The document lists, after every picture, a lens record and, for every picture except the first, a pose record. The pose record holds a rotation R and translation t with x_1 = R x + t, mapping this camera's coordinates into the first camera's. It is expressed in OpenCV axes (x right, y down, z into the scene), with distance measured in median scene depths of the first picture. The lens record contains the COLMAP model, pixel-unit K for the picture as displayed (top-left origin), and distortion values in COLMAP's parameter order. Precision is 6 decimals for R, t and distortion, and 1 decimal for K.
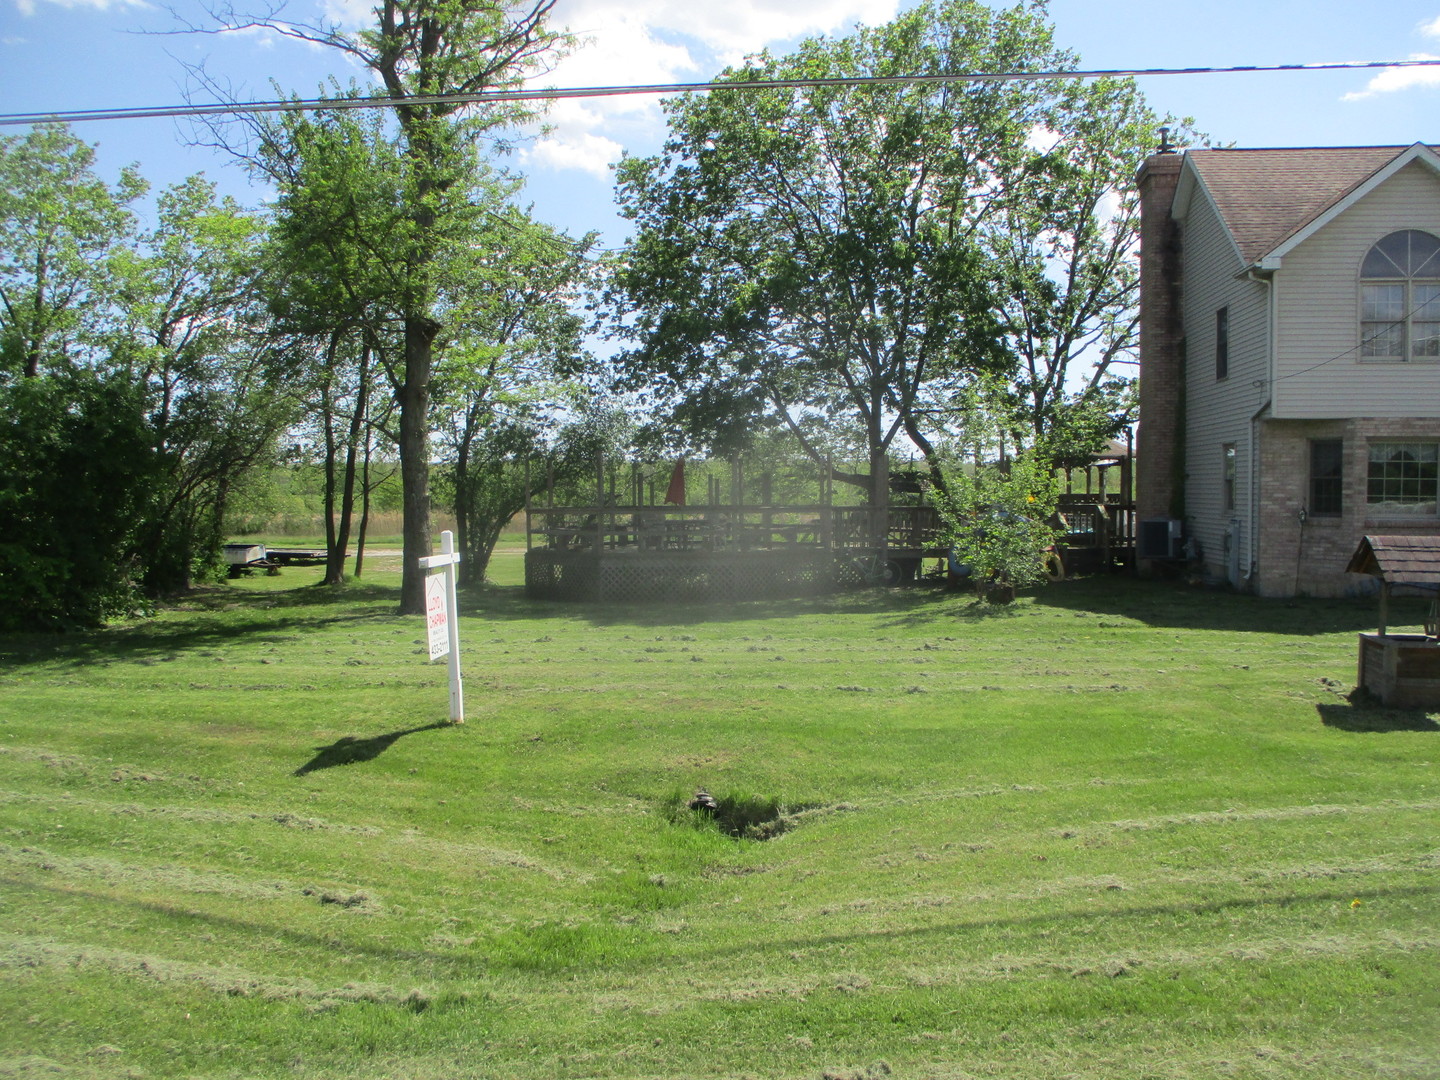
lens RADIAL K [[1186.6, 0, 724.3], [0, 1186.6, 536.1], [0, 0, 1]] dist [-0.032970, 0.007784]
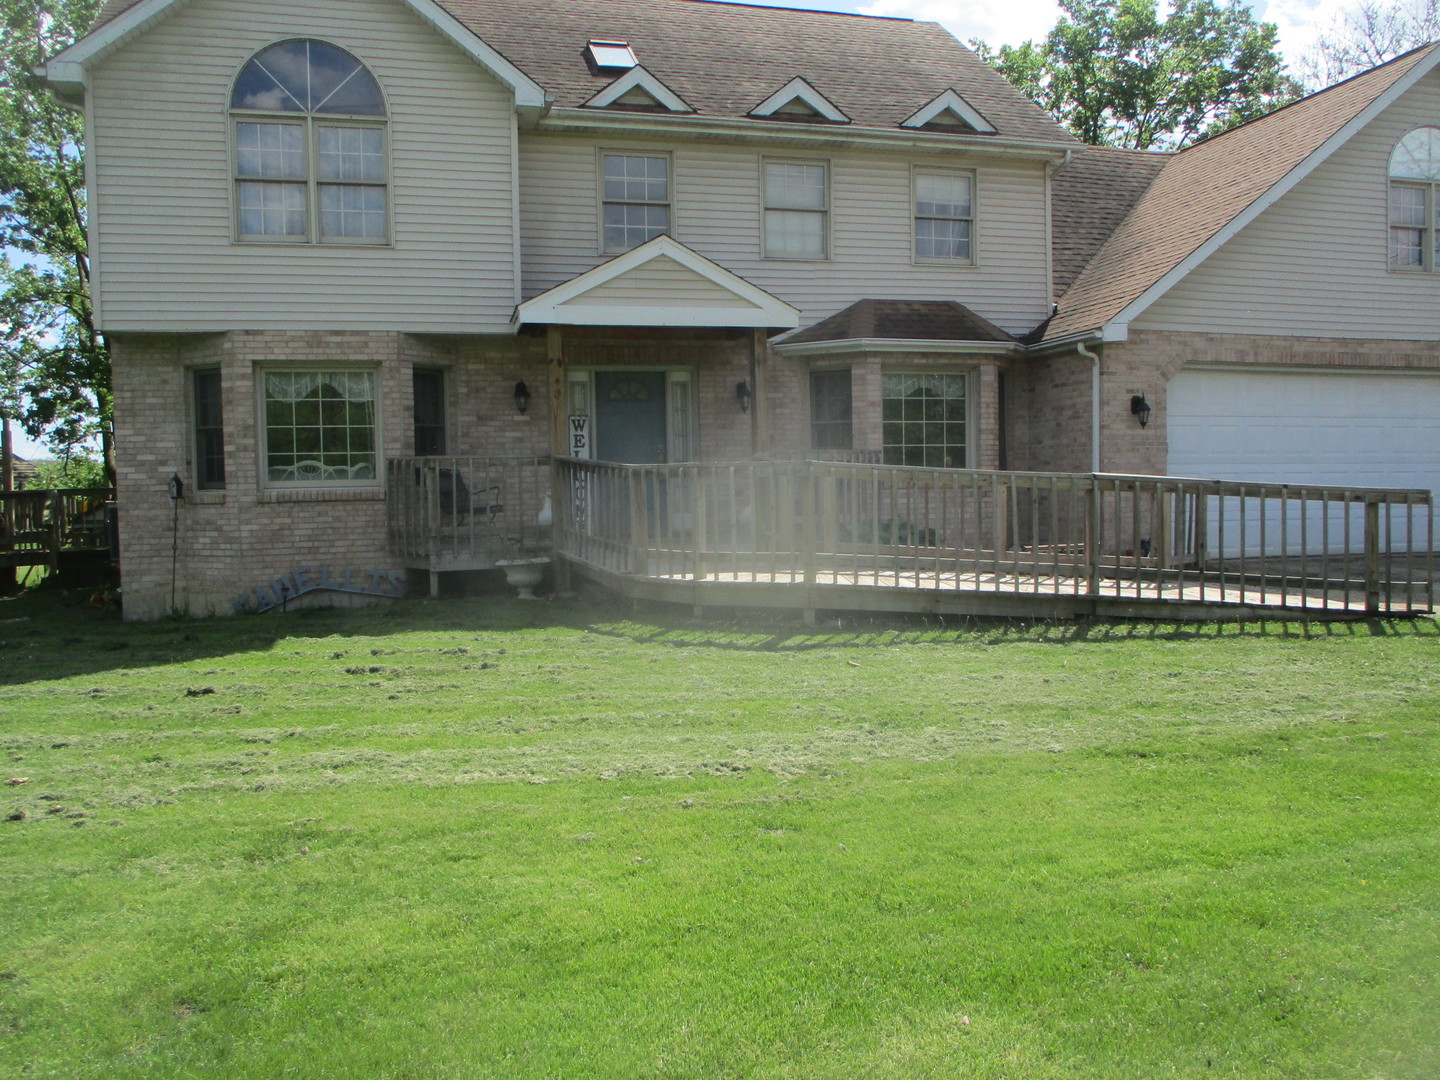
lens RADIAL K [[1186.6, 0, 724.3], [0, 1186.6, 536.1], [0, 0, 1]] dist [-0.032970, 0.007784]
pose [[0.923495, -0.041961, 0.381308, 0.591331], [0.040042, 0.999114, 0.012970, 0.013515], [-0.381514, 0.003291, 0.924357, 0.346612]]
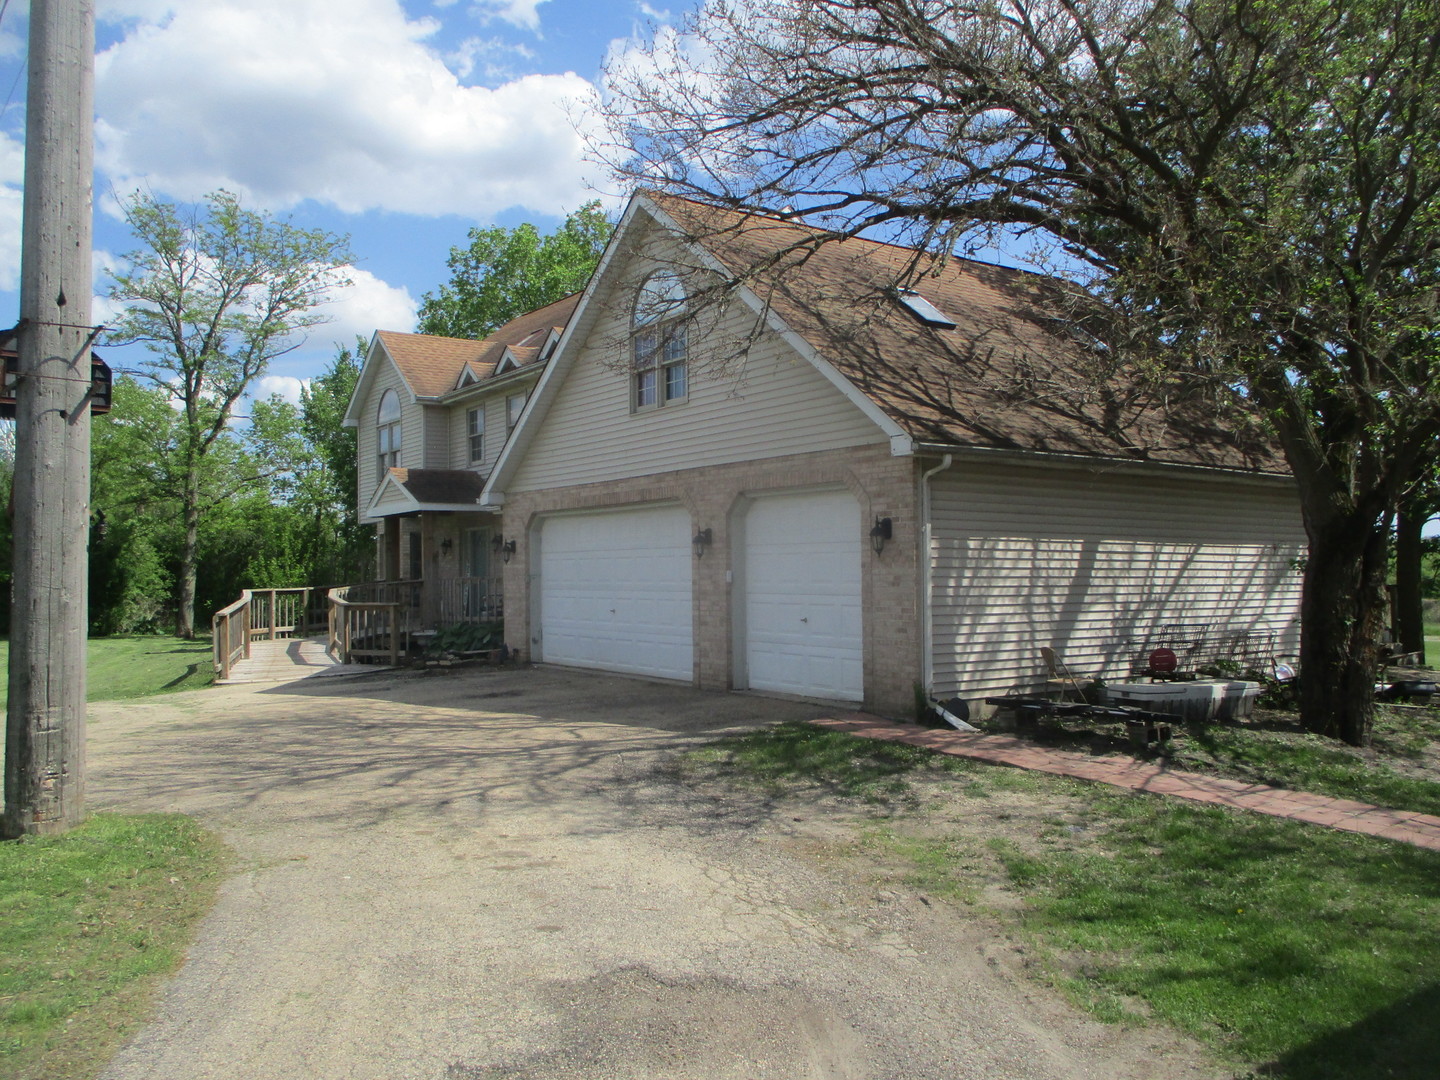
lens RADIAL K [[1186.6, 0, 724.3], [0, 1186.6, 536.1], [0, 0, 1]] dist [-0.032970, 0.007784]
pose [[0.684012, -0.034328, -0.728662, 2.077266], [-0.029953, 0.996728, -0.075074, 0.013894], [0.728855, 0.073177, 0.680746, 0.375661]]
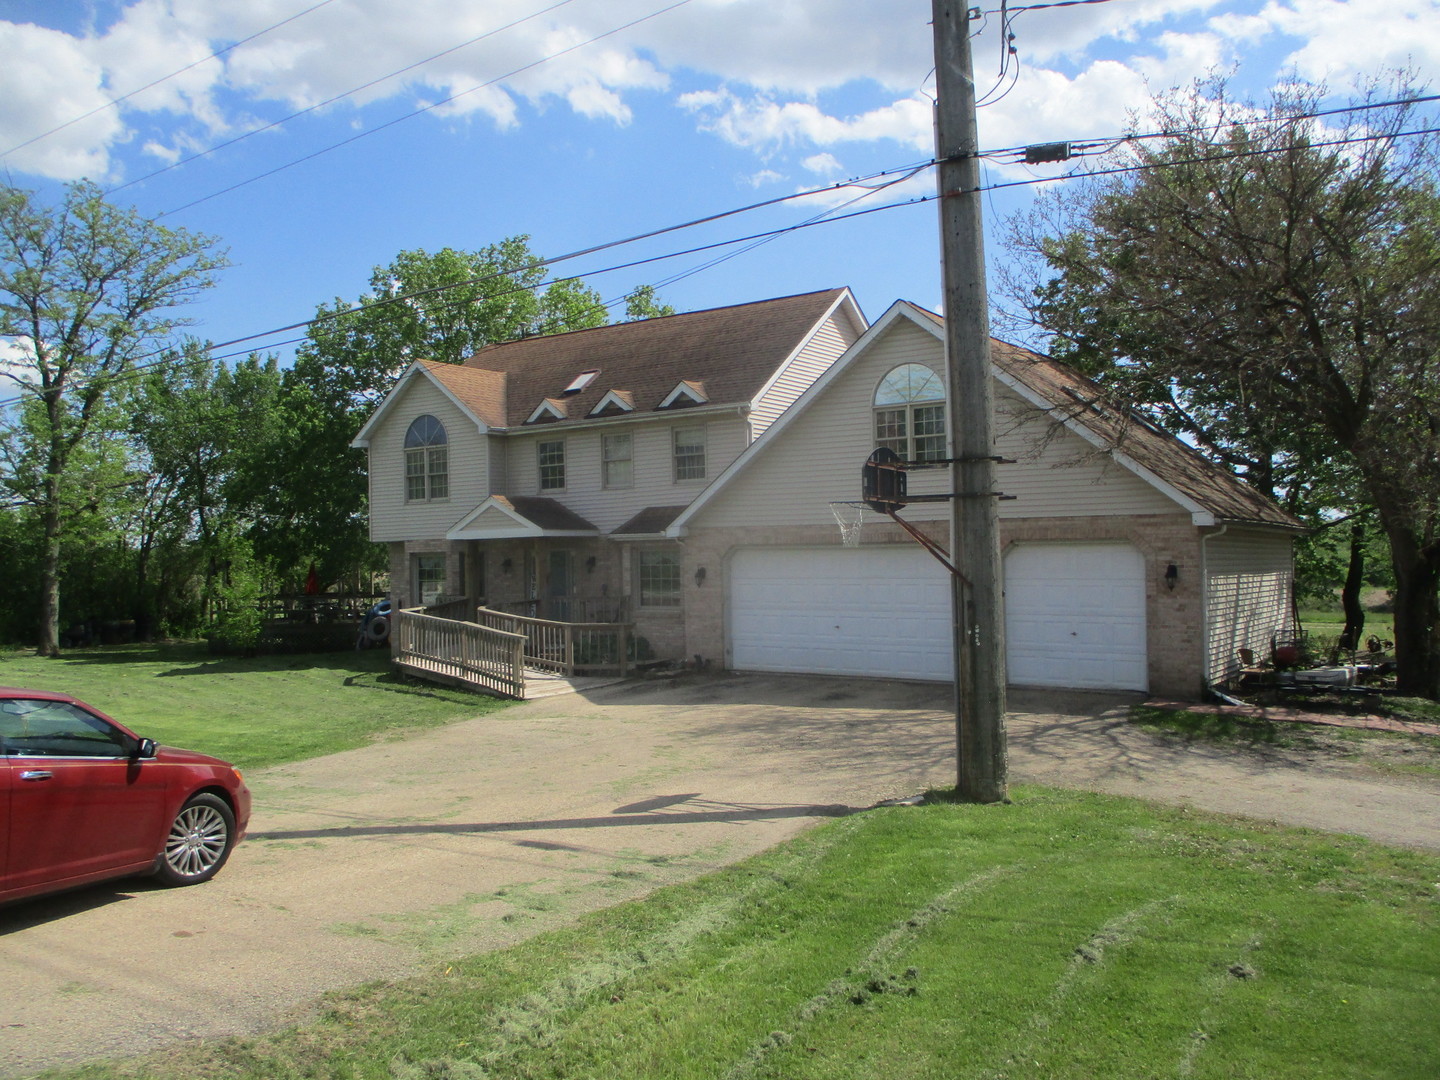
lens RADIAL K [[1167.1, 0, 725.9], [0, 1167.1, 516.4], [0, 0, 1]] dist [-0.000555, 0.002449]
pose [[0.881742, -0.038557, -0.470153, 1.781426], [0.000563, 0.996739, -0.080687, -0.011705], [0.471731, 0.070880, 0.878889, -0.142258]]
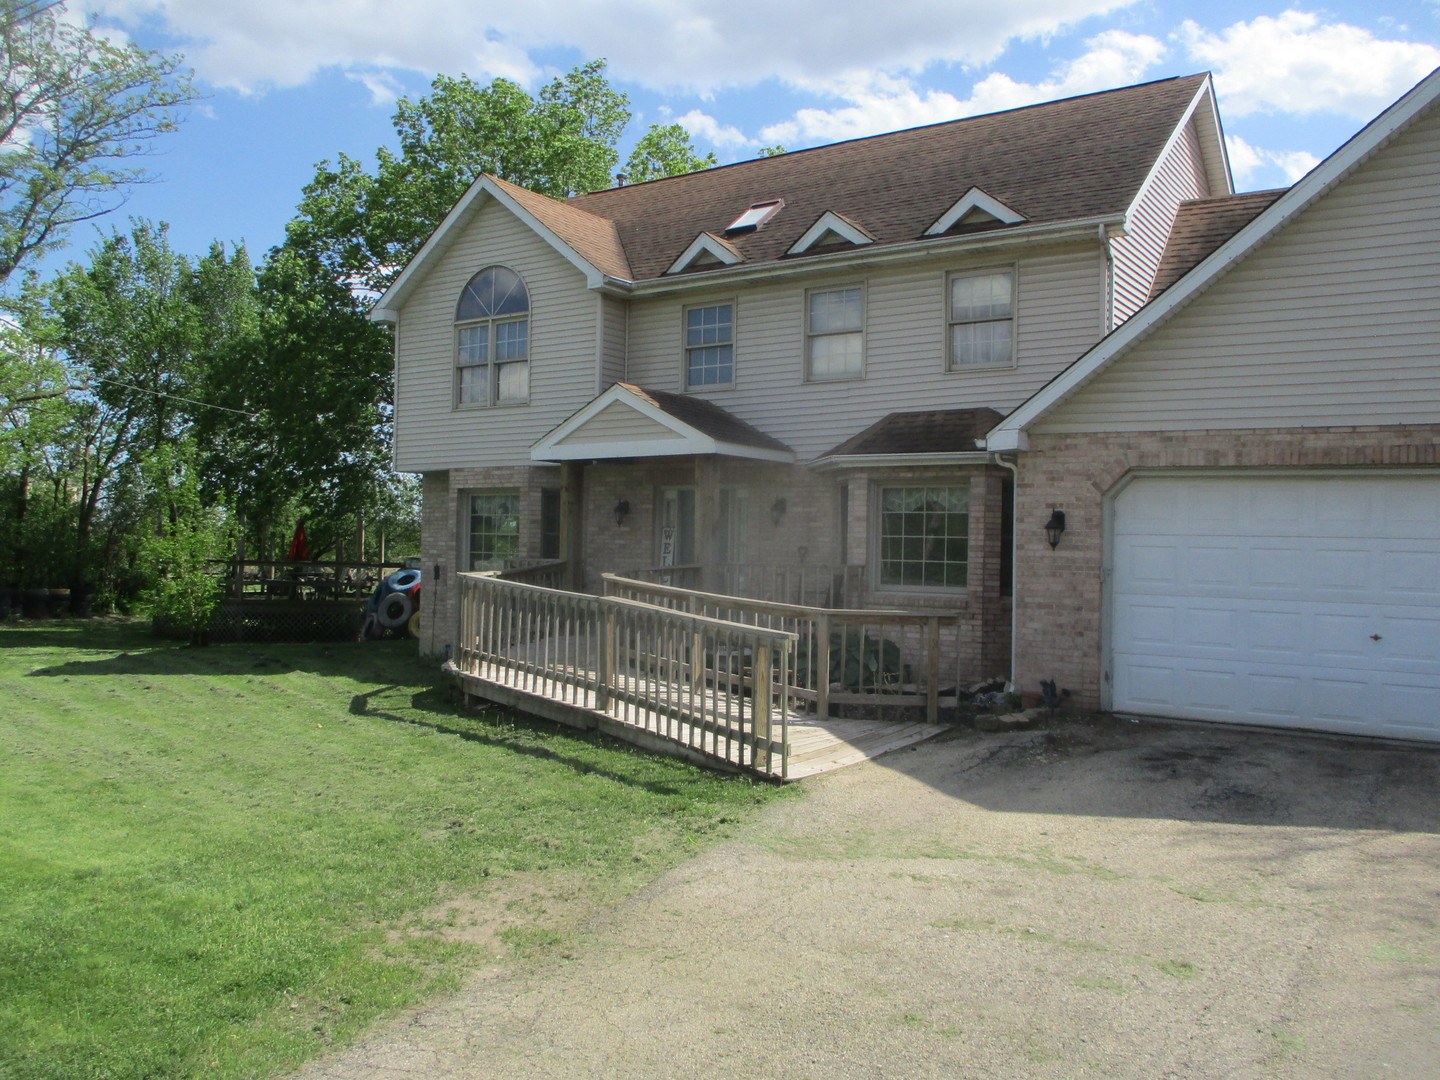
lens RADIAL K [[1171.0, 0, 757.0], [0, 1171.0, 540.1], [0, 0, 1]] dist [-0.014876, 0.000981]
pose [[0.895668, 0.006775, -0.444672, 1.296916], [-0.037460, 0.997480, -0.060254, 0.003479], [0.443143, 0.070625, 0.893665, 0.307243]]
